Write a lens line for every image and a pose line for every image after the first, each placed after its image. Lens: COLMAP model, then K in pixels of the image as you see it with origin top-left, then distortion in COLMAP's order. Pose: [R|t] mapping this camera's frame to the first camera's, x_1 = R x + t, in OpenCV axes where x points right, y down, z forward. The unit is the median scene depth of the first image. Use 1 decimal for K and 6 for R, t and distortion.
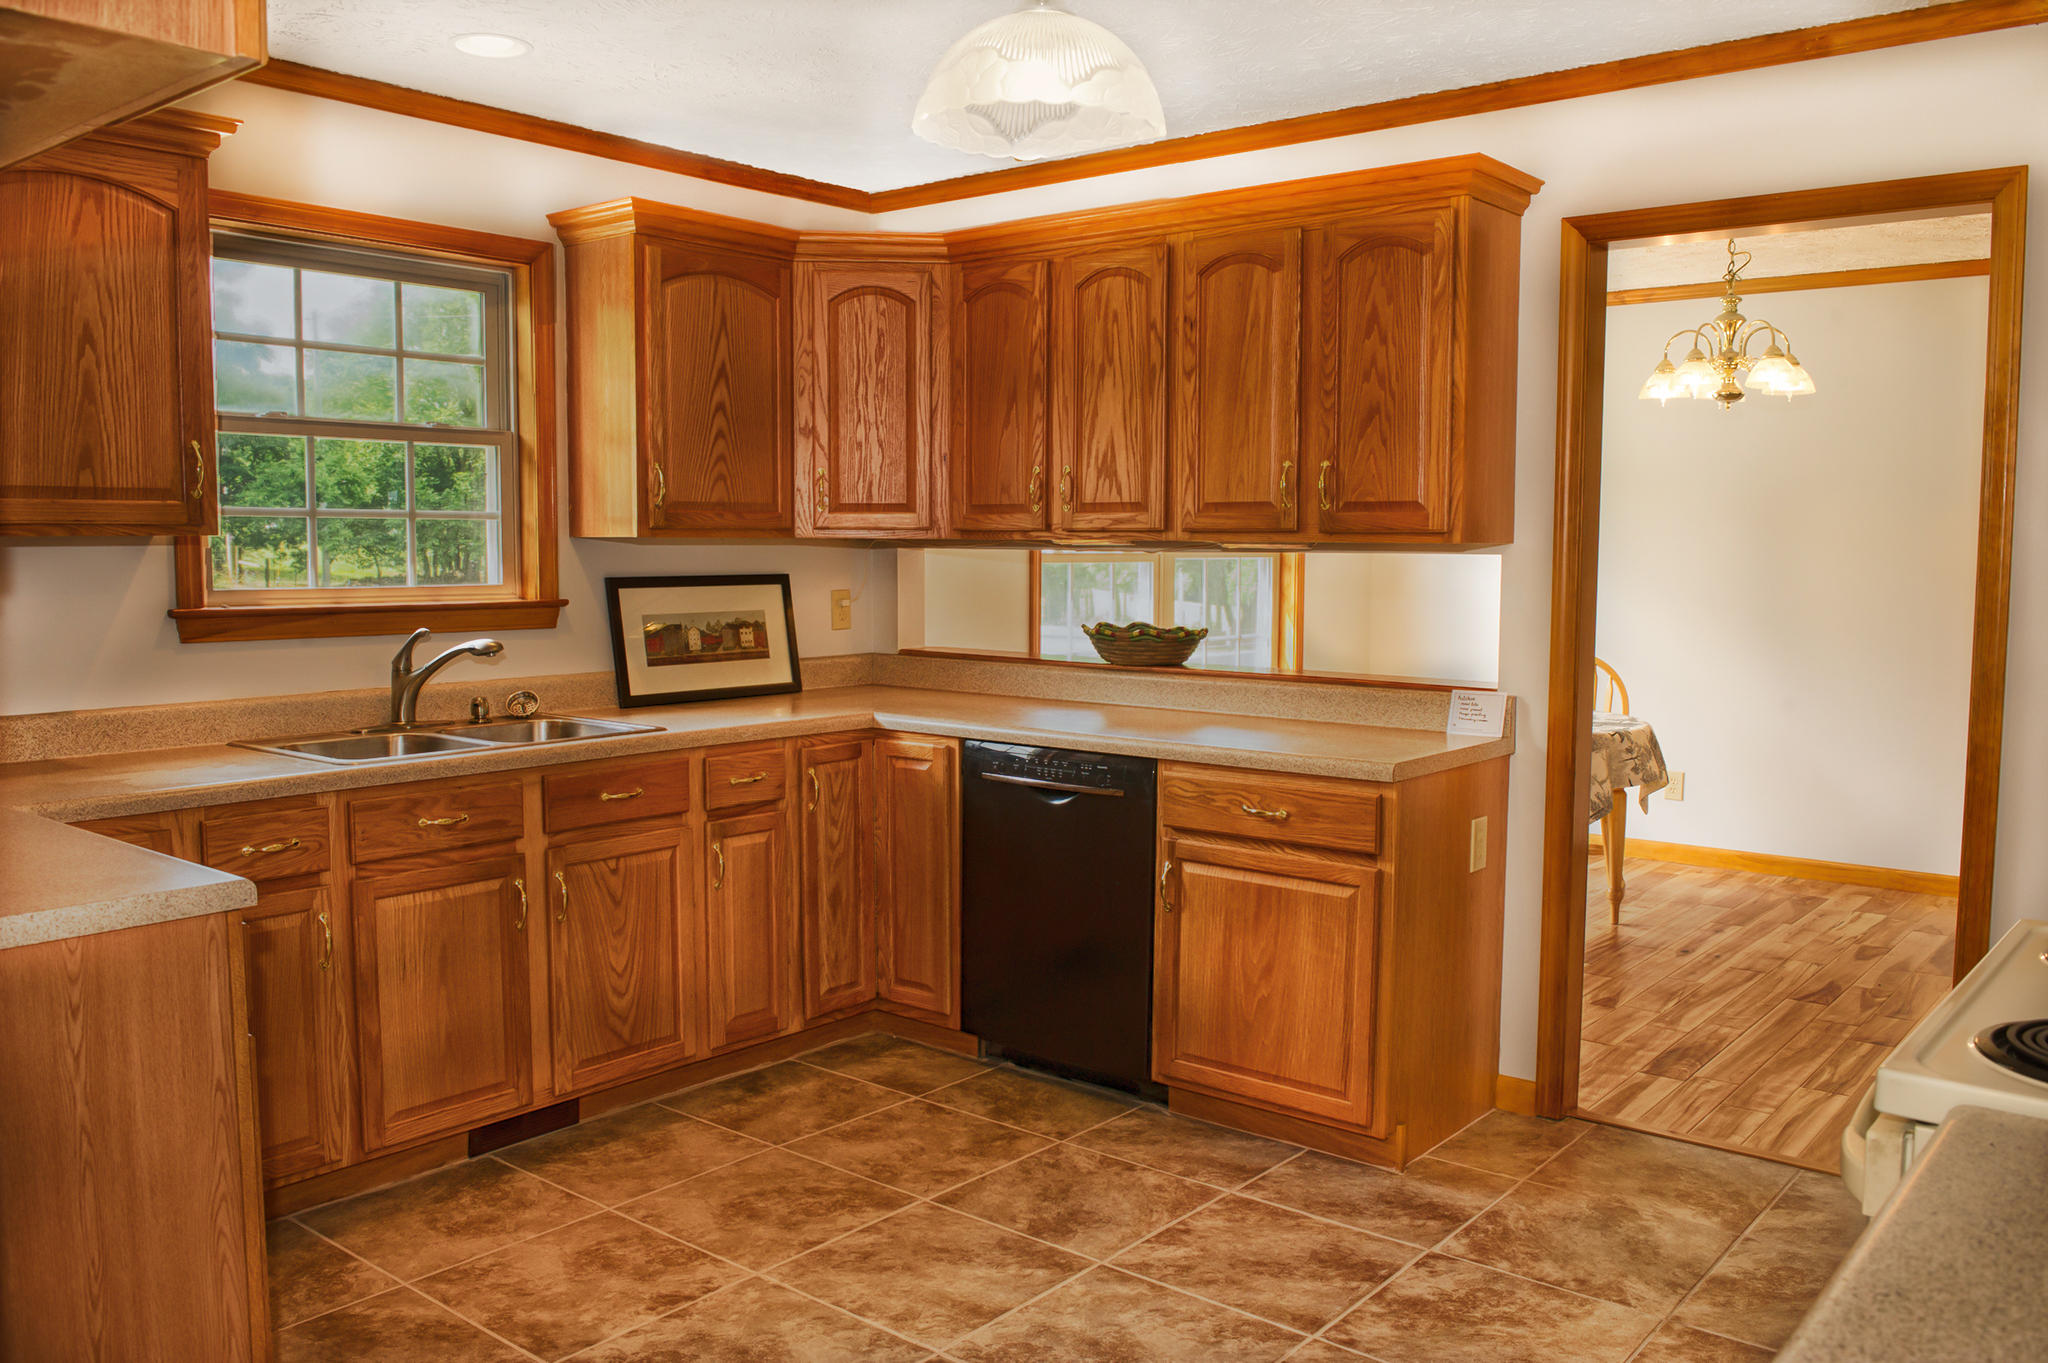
lens RADIAL K [[1622.3, 0, 1024.0], [0, 1622.3, 681.5], [0, 0, 1]] dist [-0.002309, 0.015230]
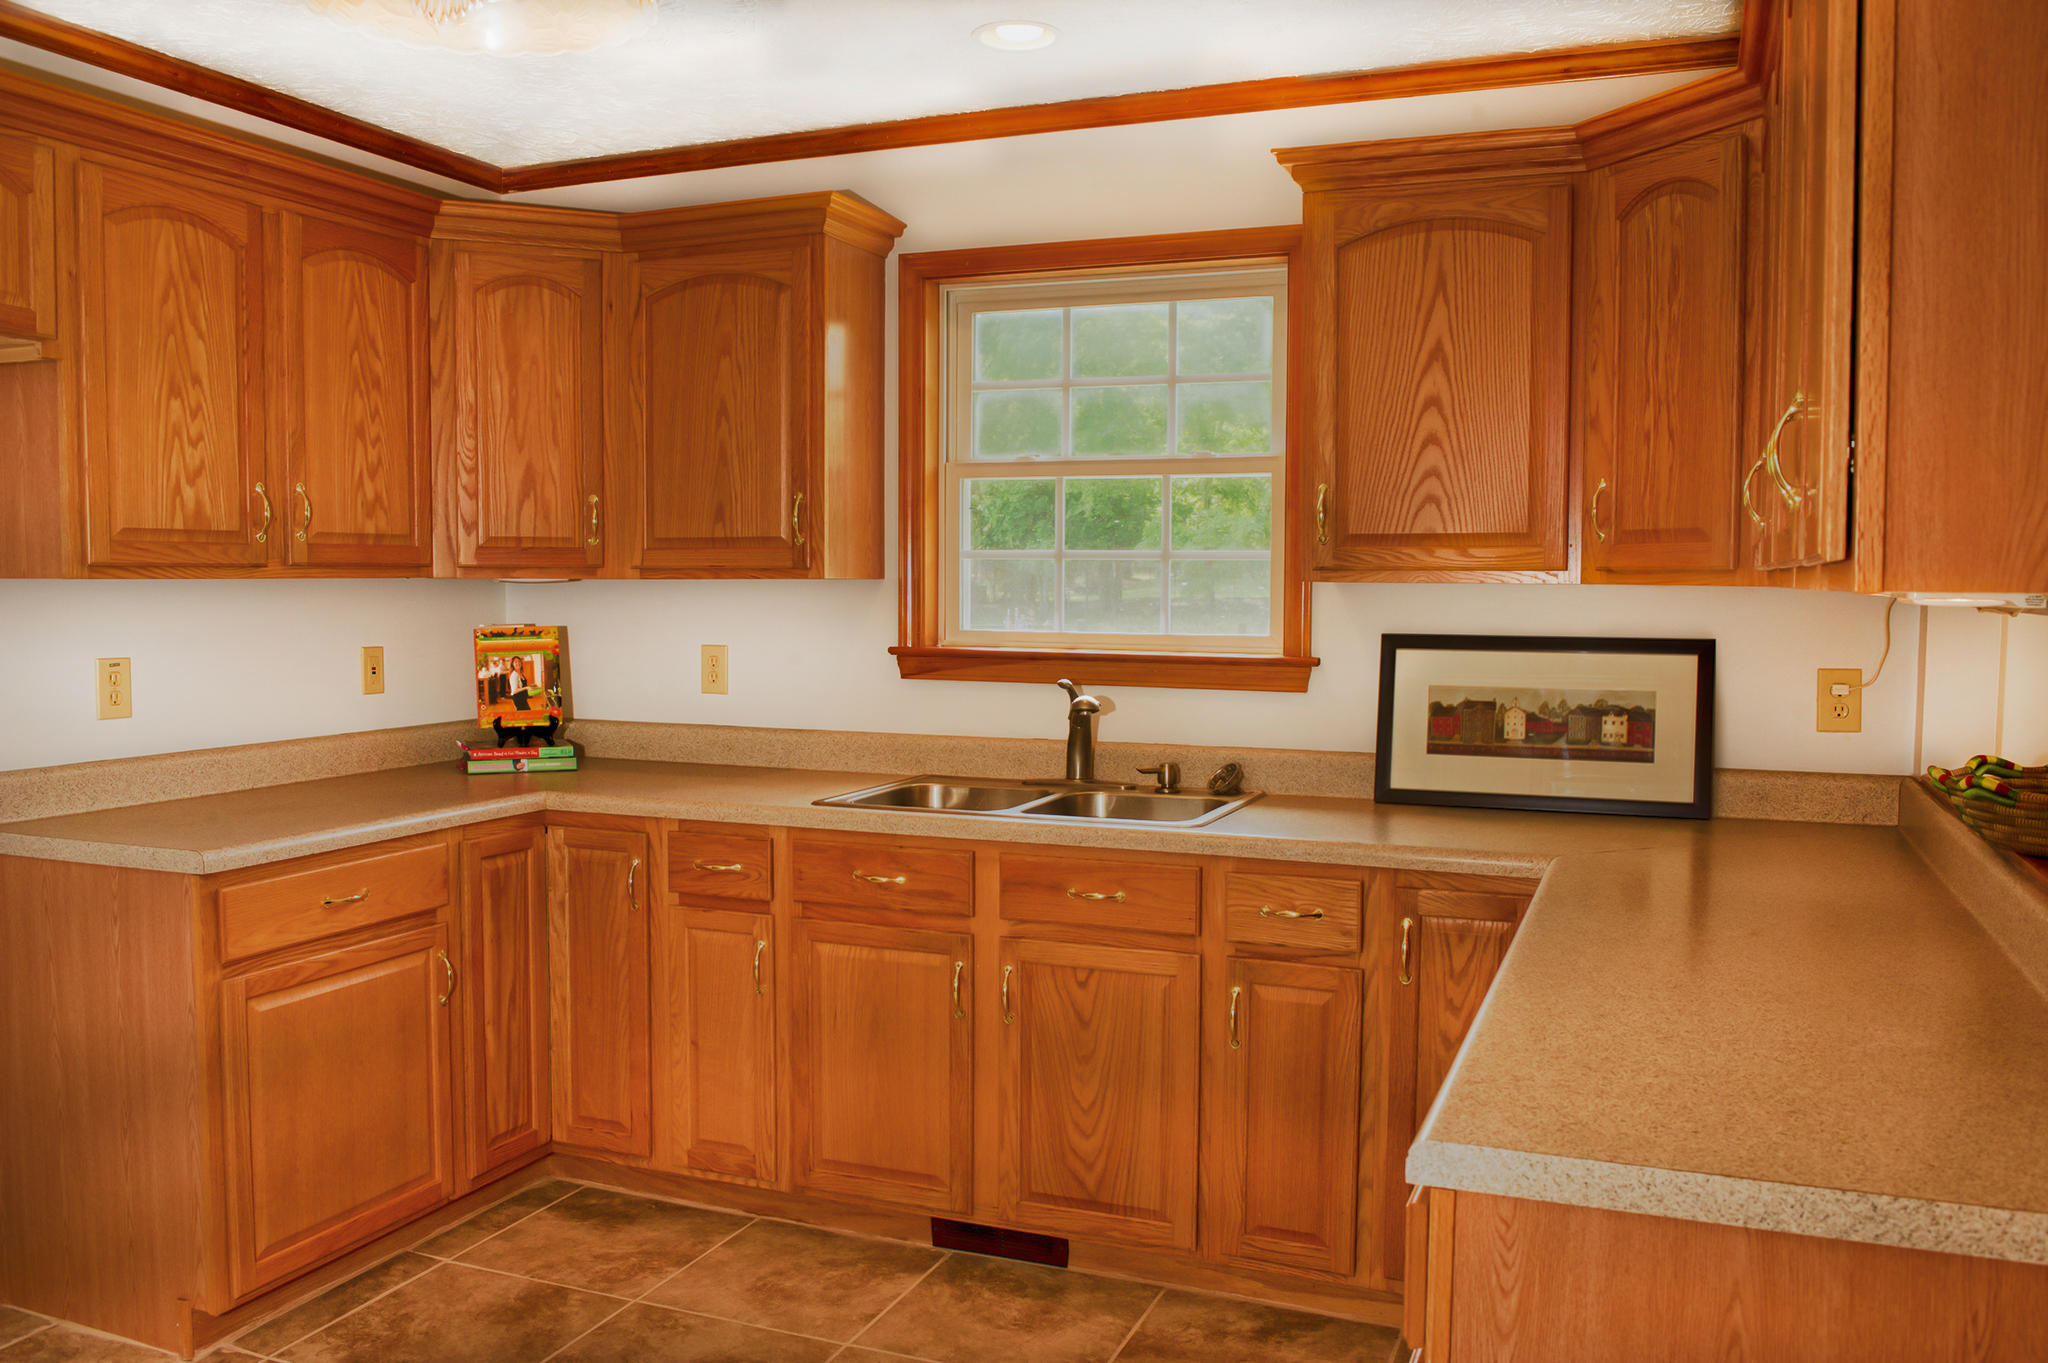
lens RADIAL K [[1703.8, 0, 1019.9], [0, 1703.8, 698.1], [0, 0, 1]] dist [-0.010536, -0.001857]
pose [[0.303604, 0.069862, -0.950233, 0.551689], [-0.086190, 0.995233, 0.045632, -0.065263], [0.948892, 0.068047, 0.308179, 0.687539]]
